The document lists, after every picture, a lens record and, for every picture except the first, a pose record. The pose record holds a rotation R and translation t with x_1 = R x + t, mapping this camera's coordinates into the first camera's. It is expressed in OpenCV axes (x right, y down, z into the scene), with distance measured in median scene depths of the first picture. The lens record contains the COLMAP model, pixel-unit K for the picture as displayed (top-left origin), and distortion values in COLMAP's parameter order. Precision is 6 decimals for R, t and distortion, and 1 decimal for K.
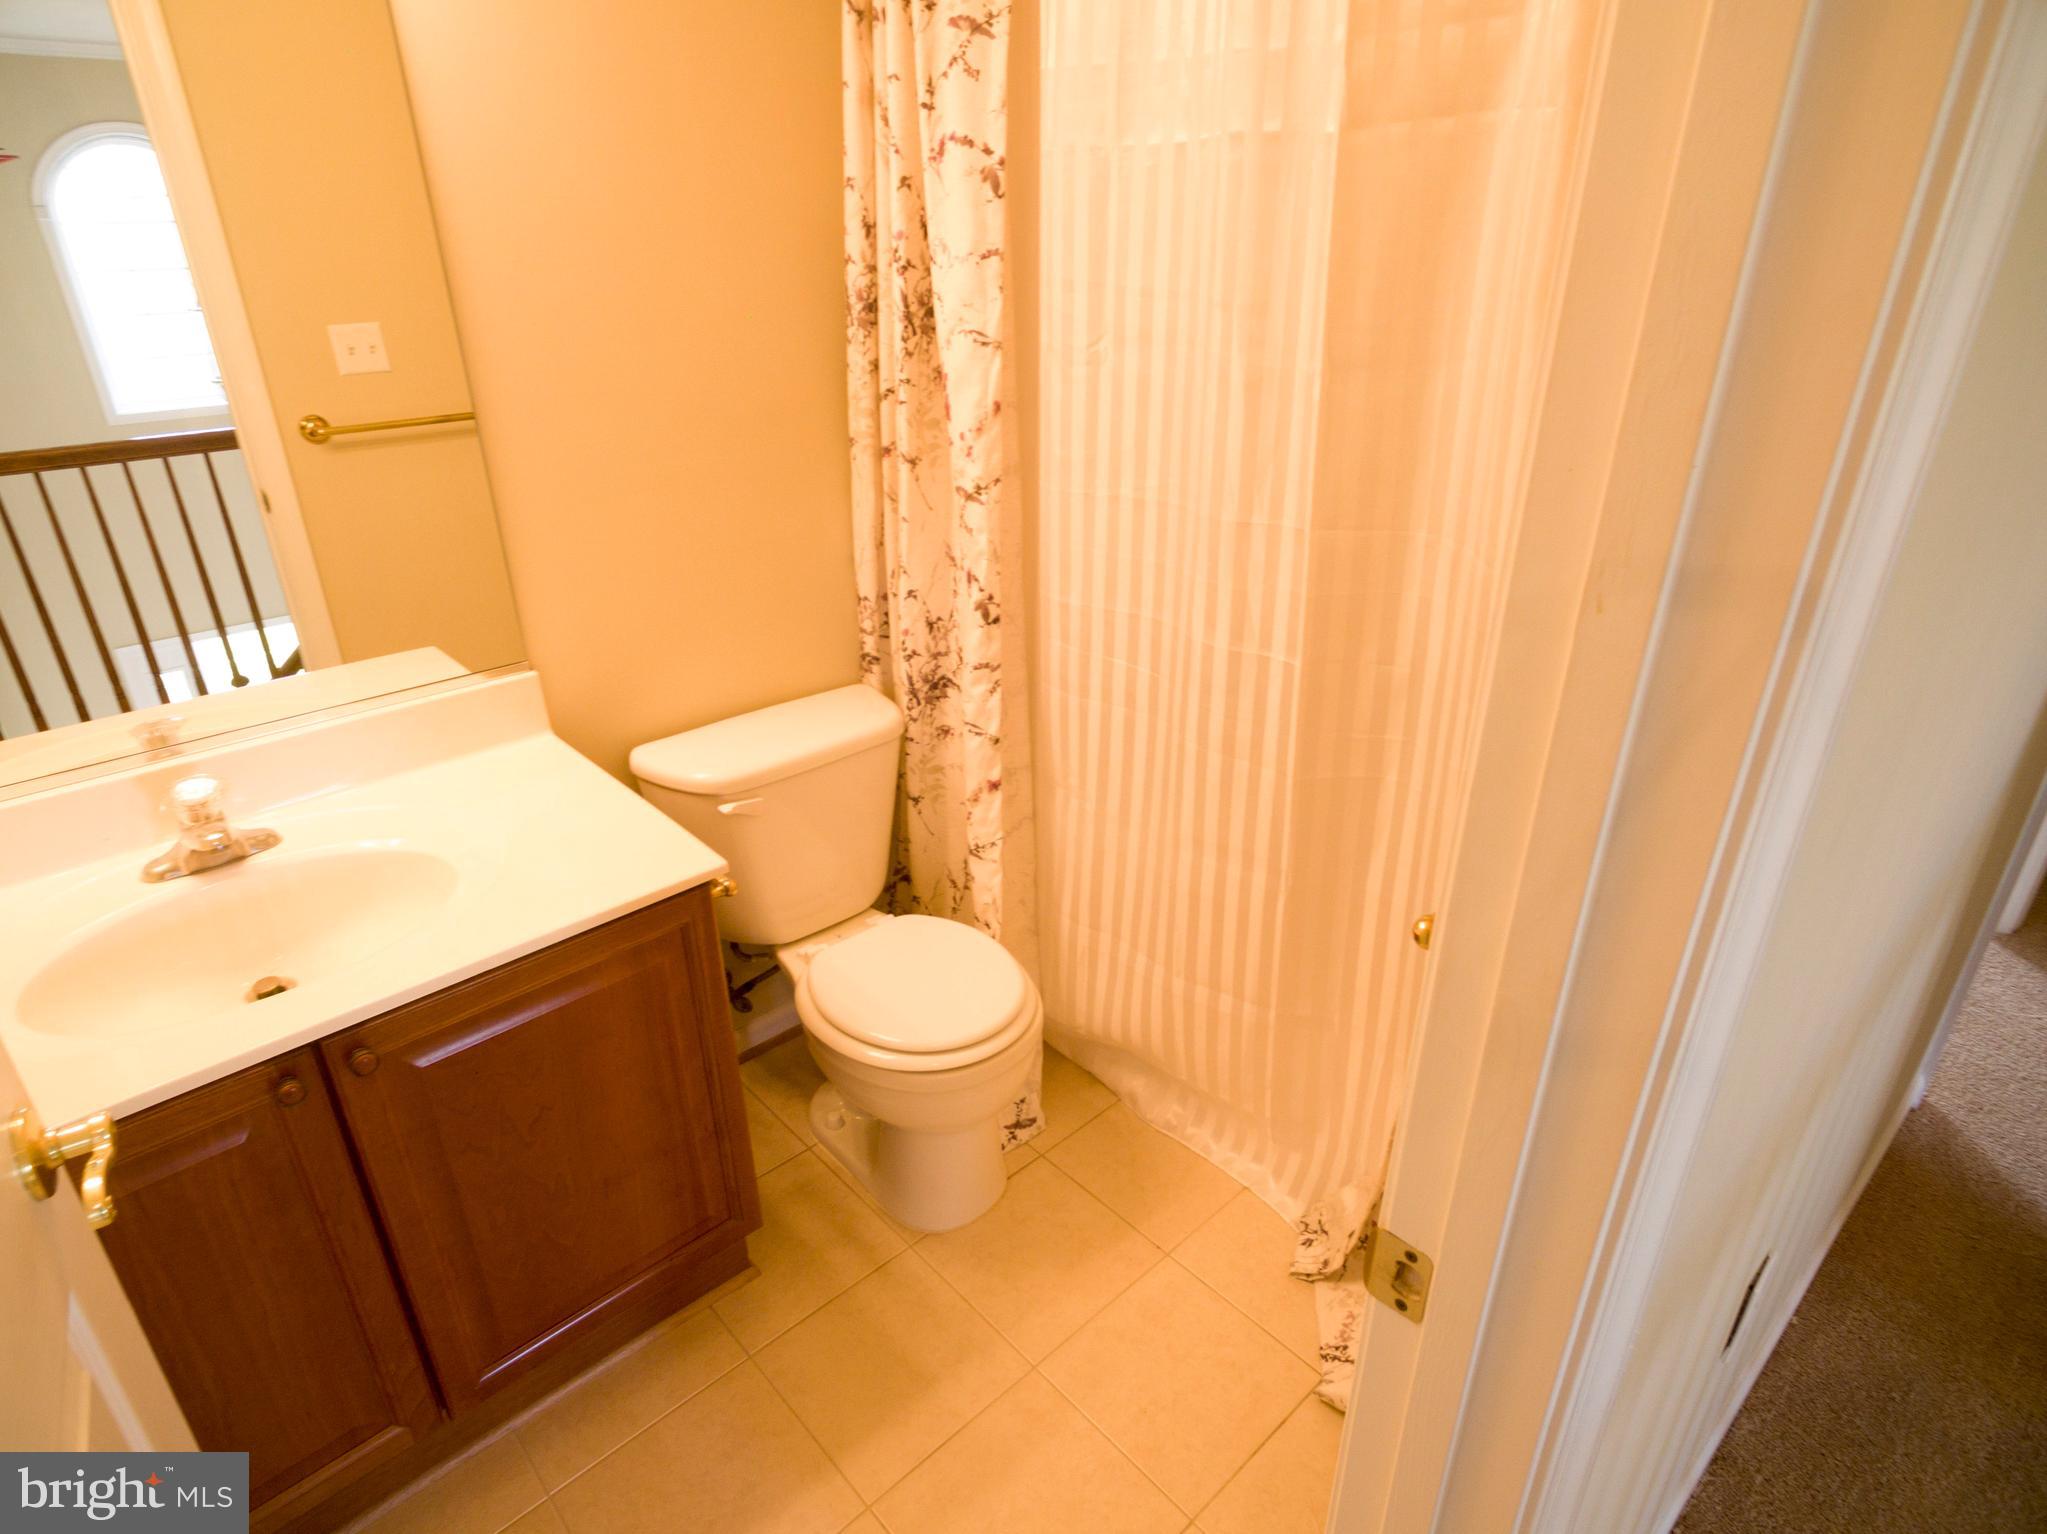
lens RADIAL K [[1146.5, 0, 1029.2], [0, 1146.5, 767.7], [0, 0, 1]] dist [0.010694, -0.002928]
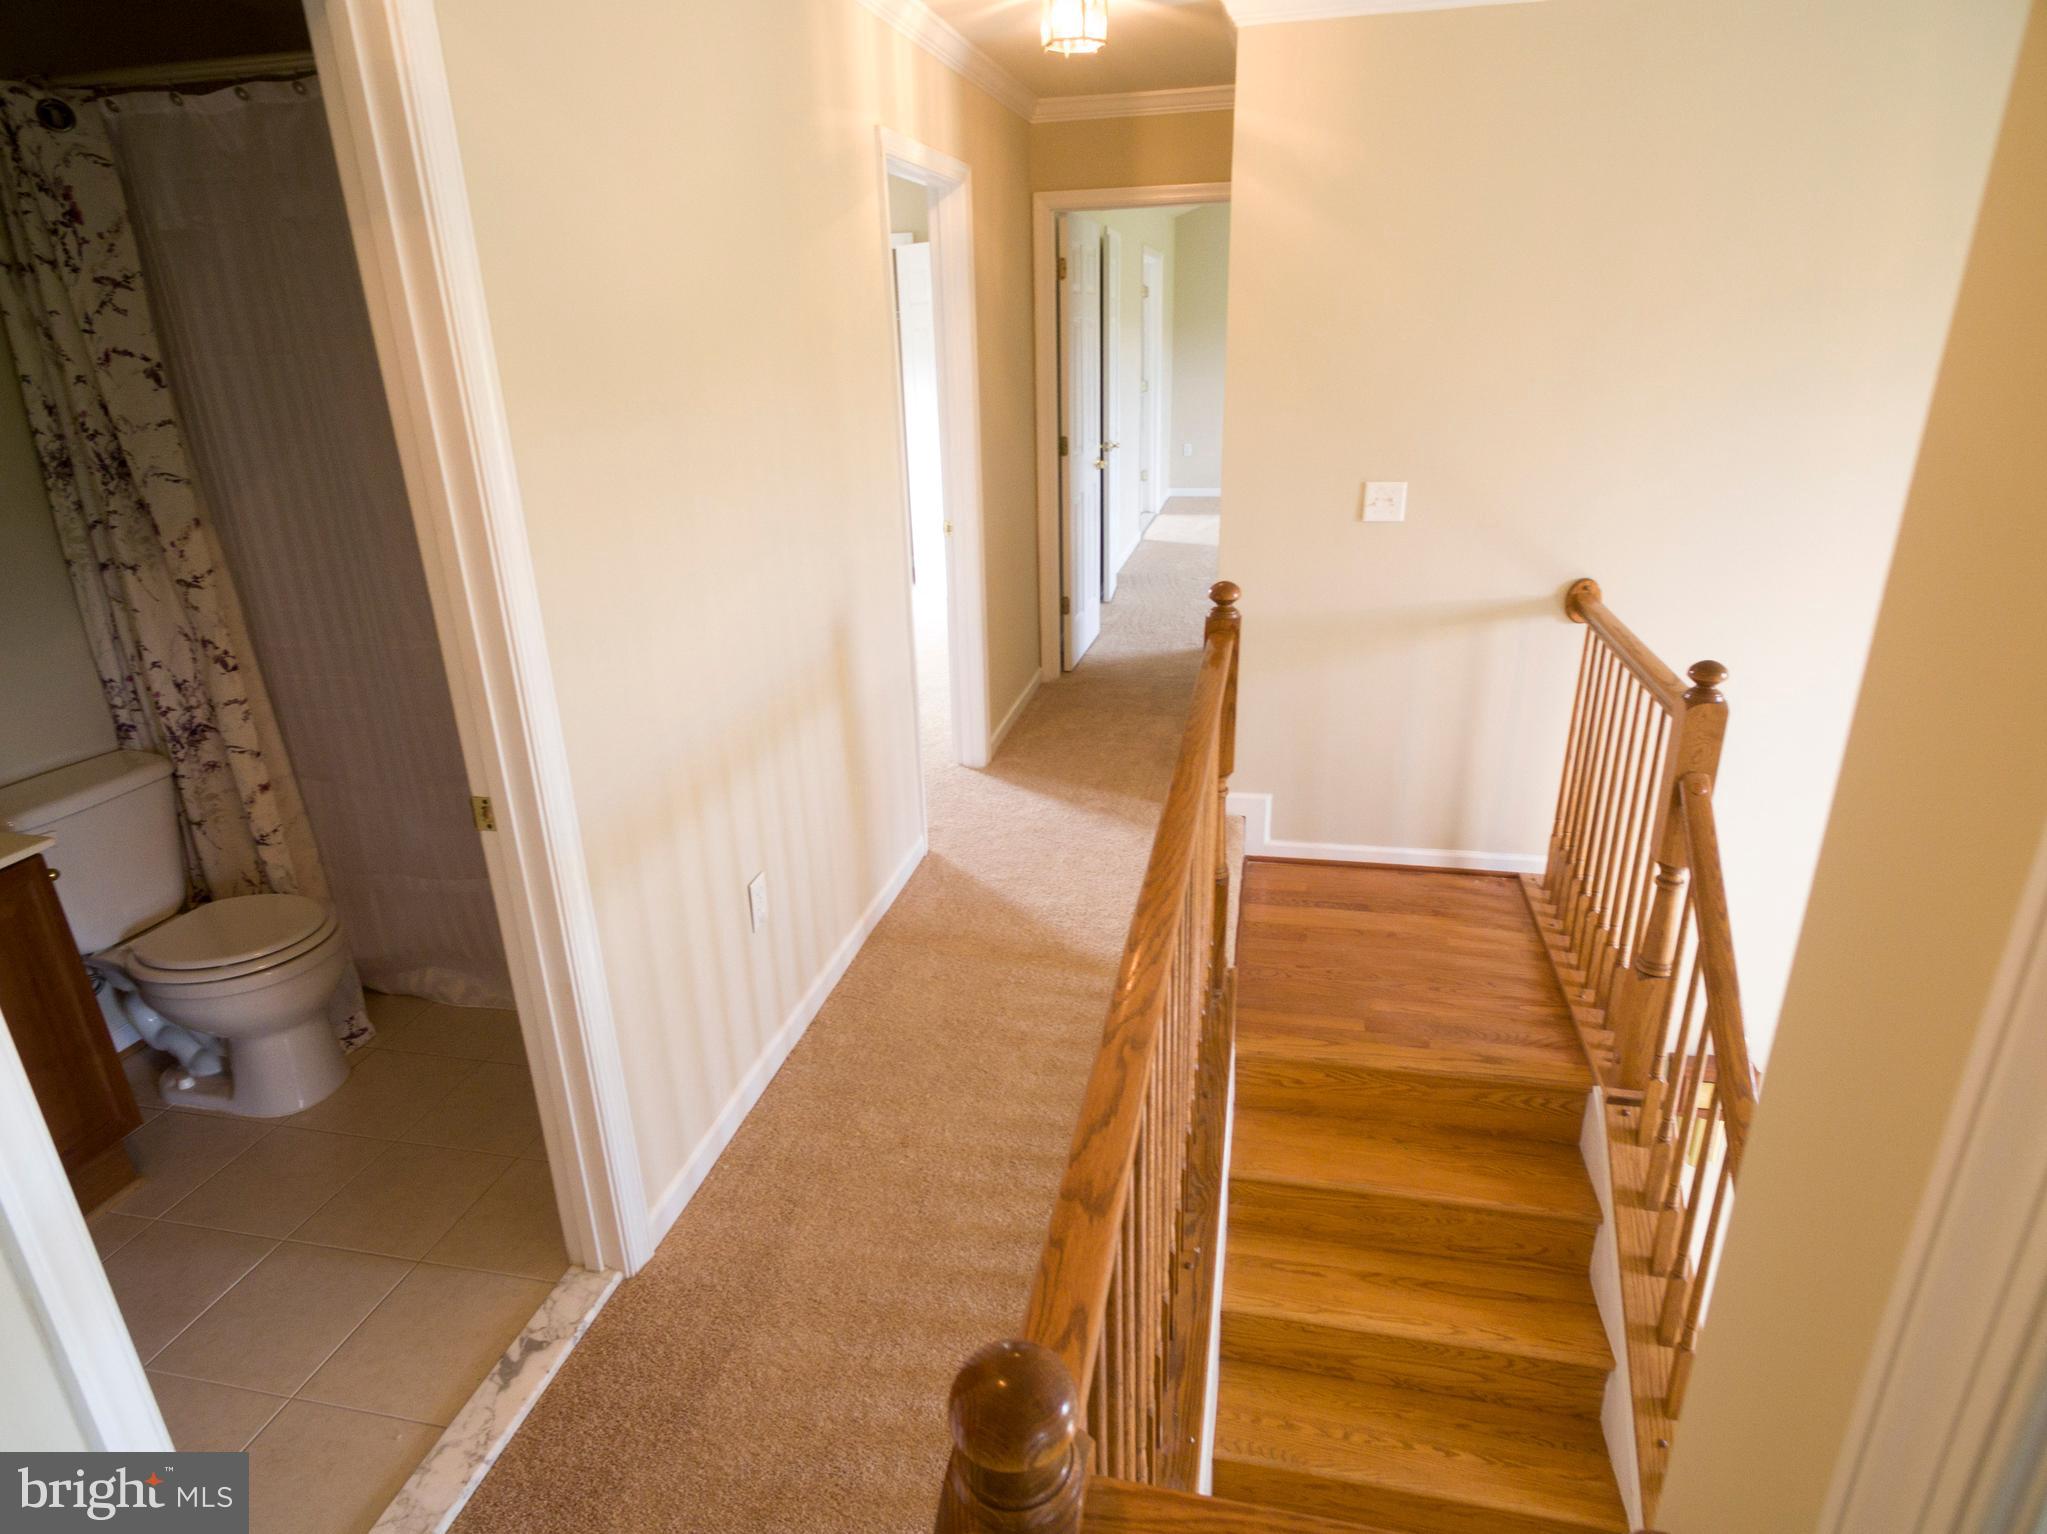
lens RADIAL K [[1146.5, 0, 1023.8], [0, 1146.5, 764.4], [0, 0, 1]] dist [0.010694, -0.002928]
pose [[0.820954, -0.220768, 0.526589, -0.003904], [0.268981, 0.963019, -0.015604, 0.267658], [-0.503671, 0.154452, 0.849977, -0.675879]]
